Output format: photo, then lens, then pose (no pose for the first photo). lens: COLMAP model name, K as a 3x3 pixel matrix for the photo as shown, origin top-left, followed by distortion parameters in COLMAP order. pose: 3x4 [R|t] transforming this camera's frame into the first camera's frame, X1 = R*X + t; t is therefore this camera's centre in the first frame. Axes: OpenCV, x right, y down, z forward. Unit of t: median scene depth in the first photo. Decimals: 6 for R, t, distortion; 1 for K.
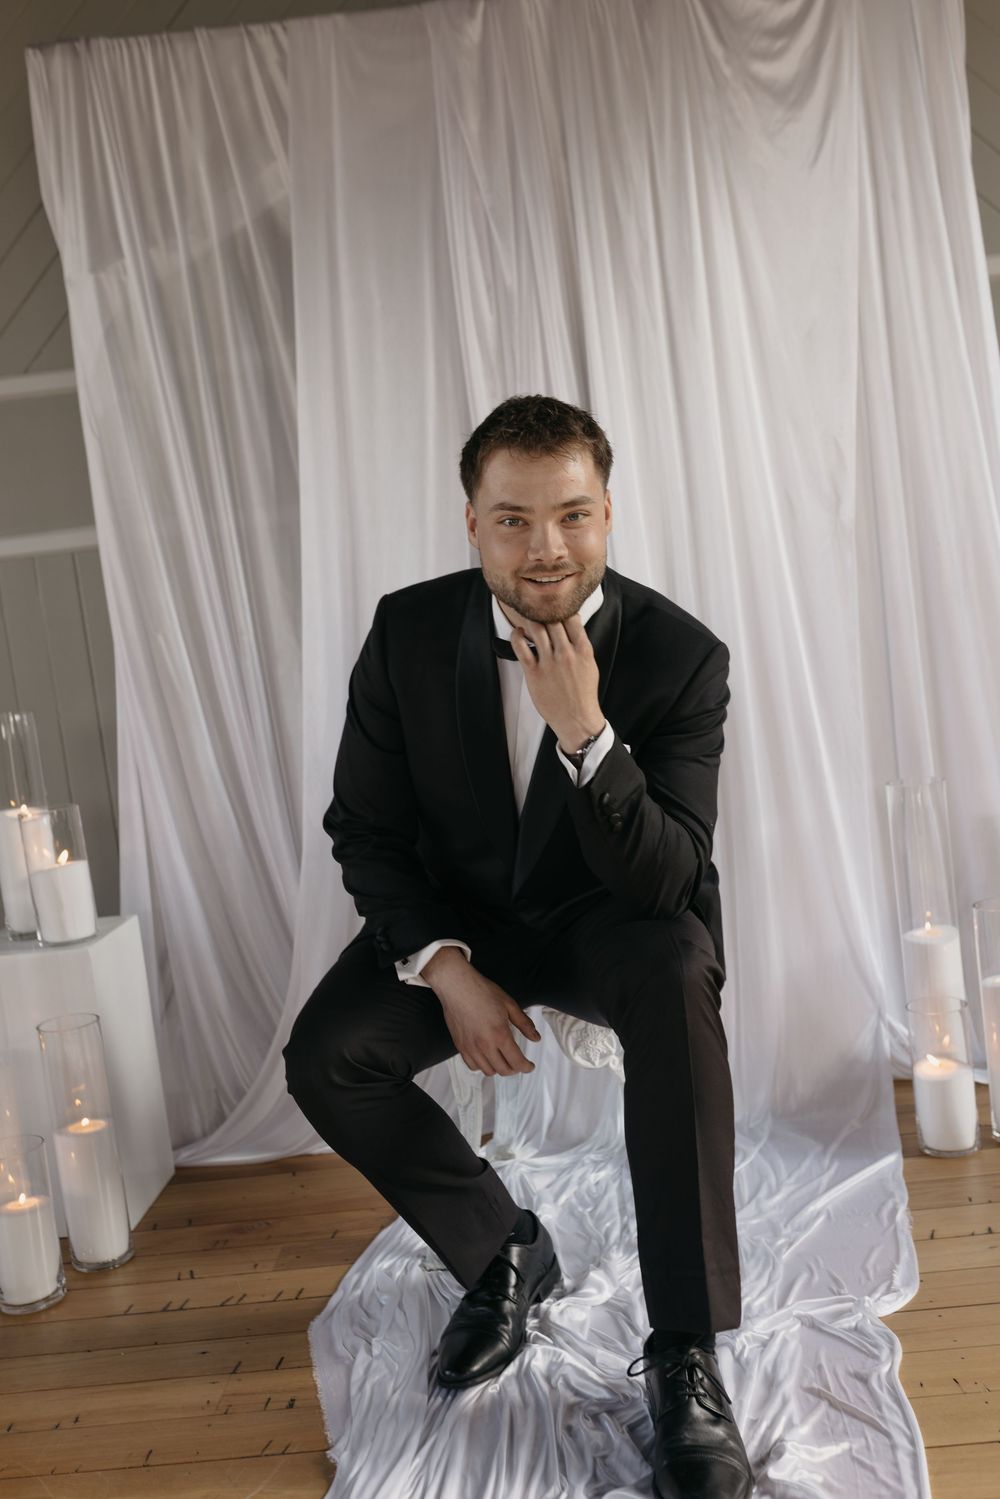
lens RADIAL K [[1540.2, 0, 552.1], [0, 1540.2, 768.0], [0, 0, 1]] dist [-0.357497, 0.601547]
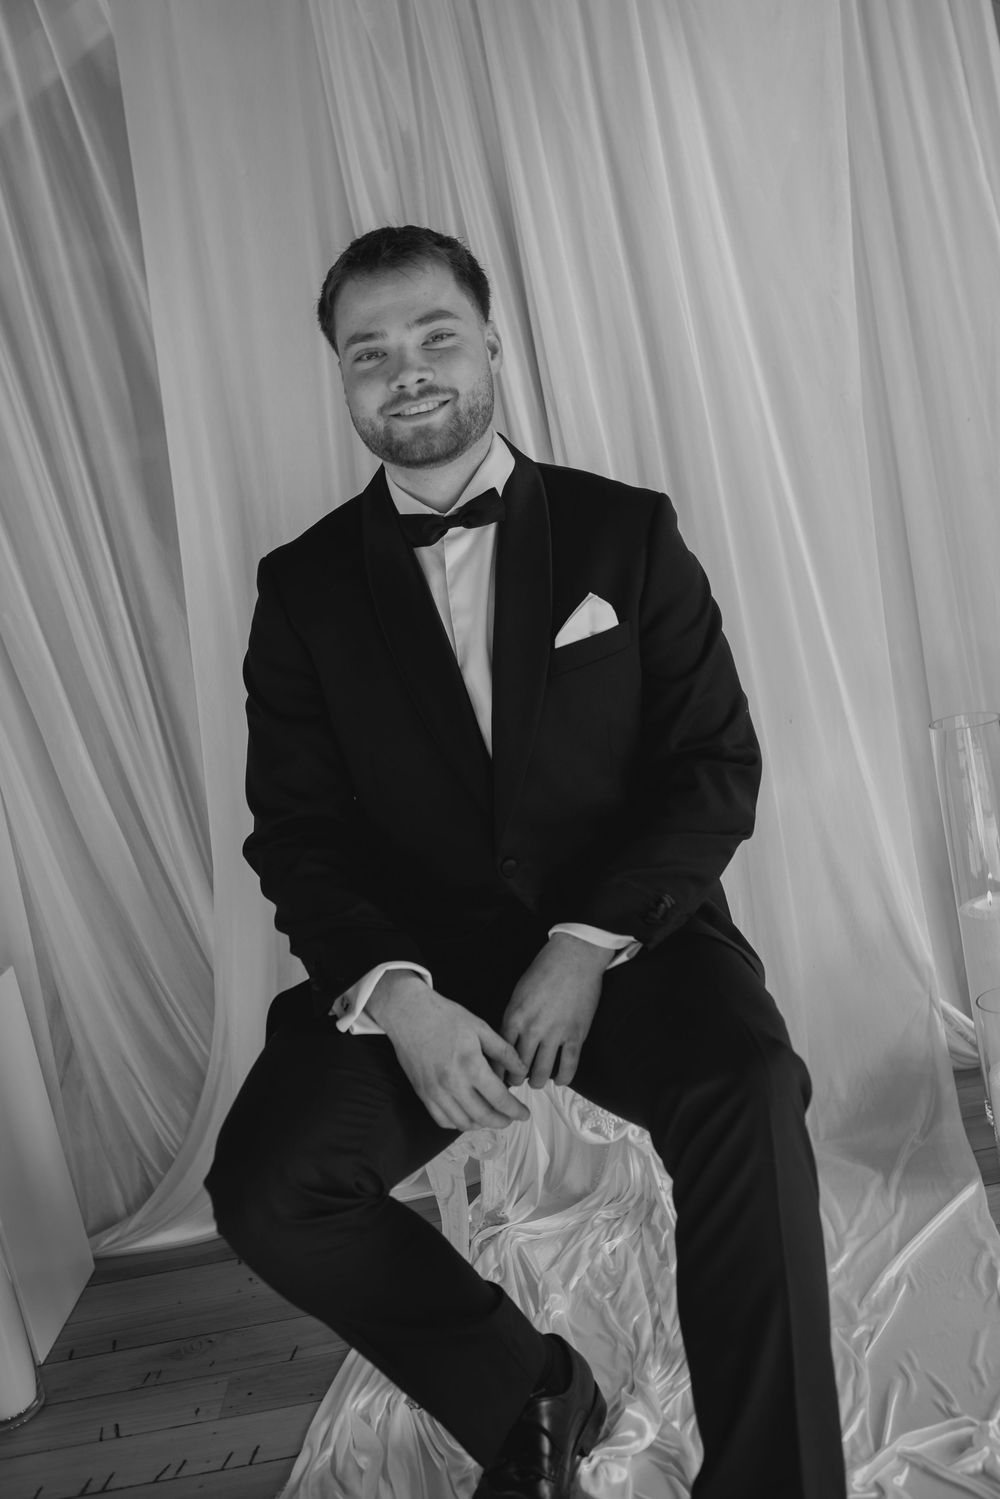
lens RADIAL K [[1458.8, 0, 500.0], [0, 1458.8, 749.5], [0, 0, 1]] dist [-0.154045, 0.194331]
pose [[0.996341, -0.085037, 0.008537, -0.014485], [0.084283, 0.994203, 0.066755, -0.050004], [-0.014164, -0.065791, 0.997733, 0.247316]]
